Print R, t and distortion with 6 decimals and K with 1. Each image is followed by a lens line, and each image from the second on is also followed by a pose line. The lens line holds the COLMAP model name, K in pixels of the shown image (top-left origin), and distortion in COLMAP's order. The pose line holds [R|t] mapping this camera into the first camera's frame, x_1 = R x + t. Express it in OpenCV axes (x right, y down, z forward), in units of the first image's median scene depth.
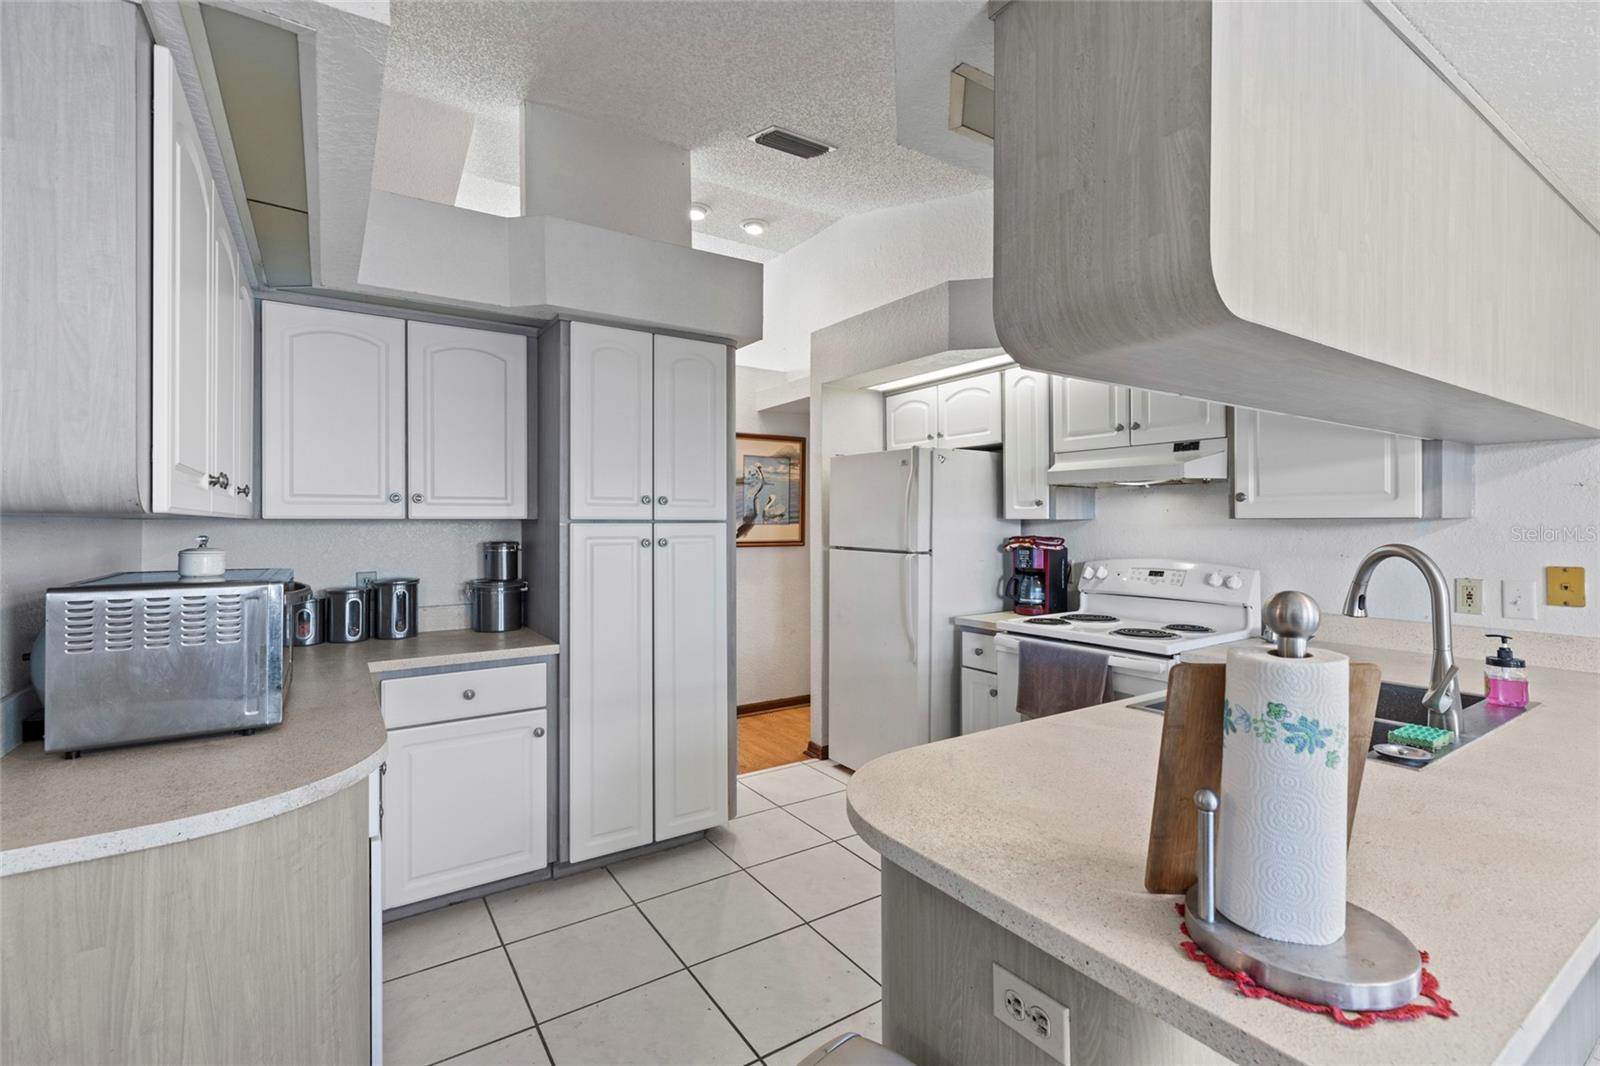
lens RADIAL K [[718.5, 0, 809.1], [0, 718.5, 519.8], [0, 0, 1]] dist [-0.000972, 0.002062]
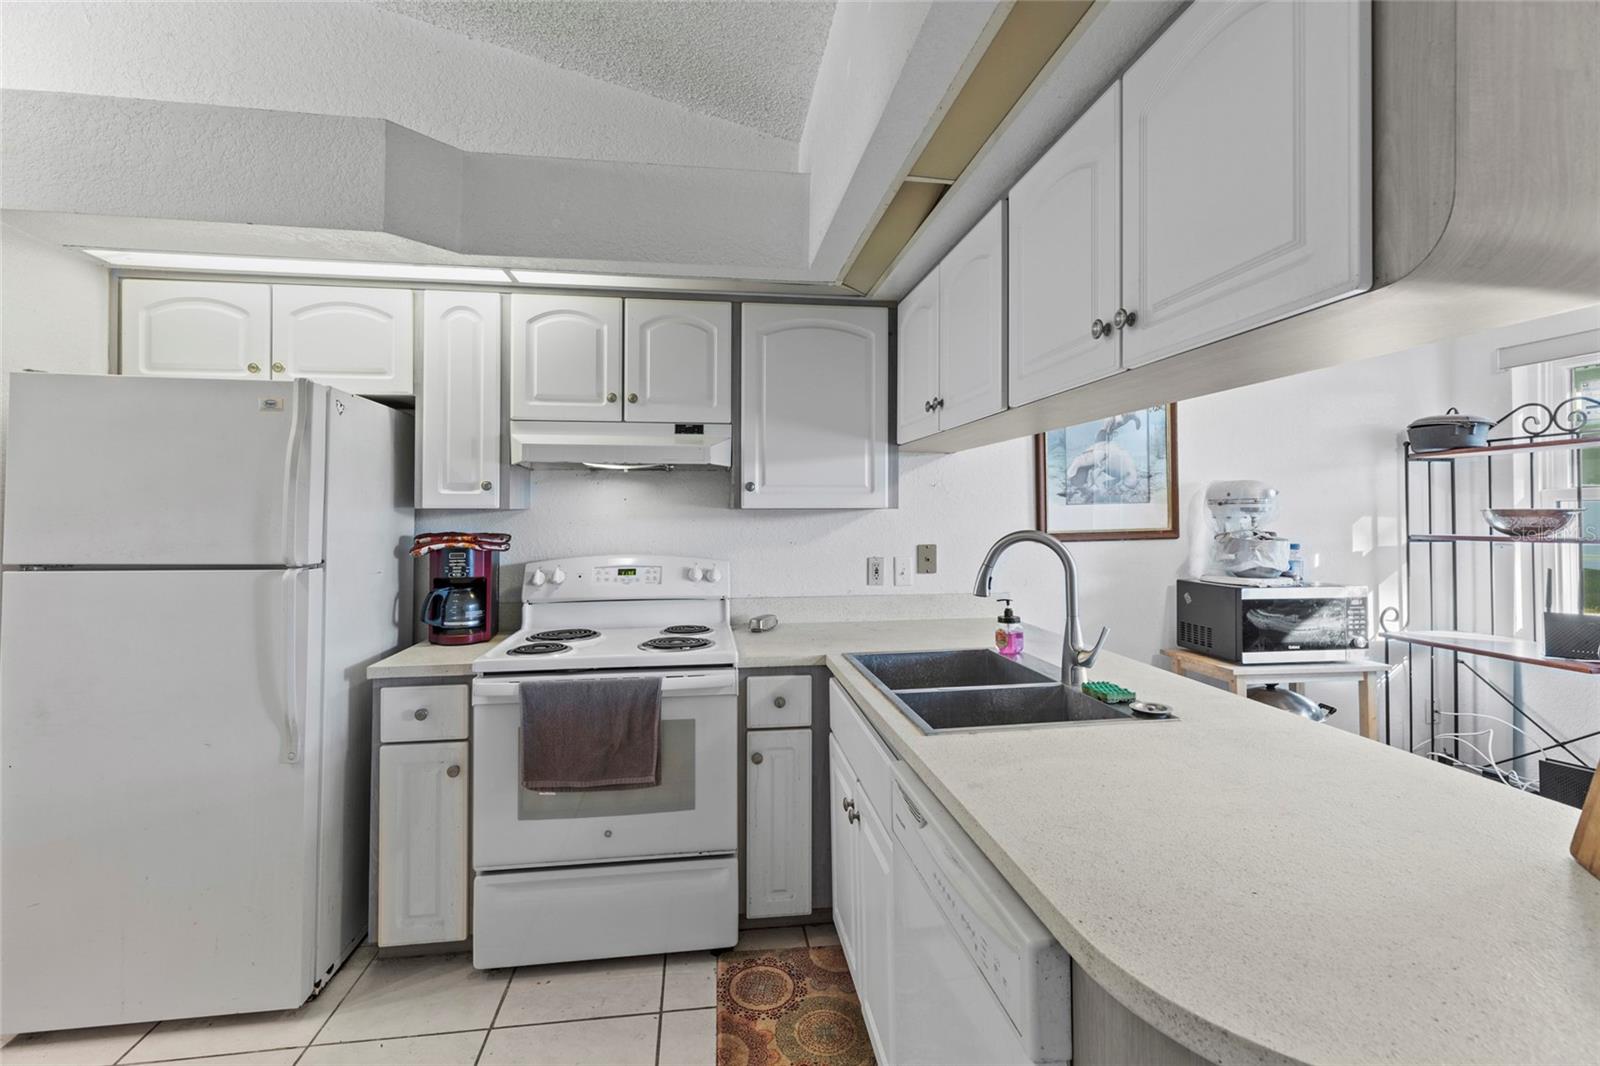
lens RADIAL K [[718.5, 0, 805.0], [0, 718.5, 500.2], [0, 0, 1]] dist [-0.000972, 0.002062]
pose [[0.436819, 0.016201, 0.899404, -0.196585], [-0.001638, 0.999850, -0.017215, 0.002762], [-0.899548, 0.006046, 0.436780, 0.412809]]
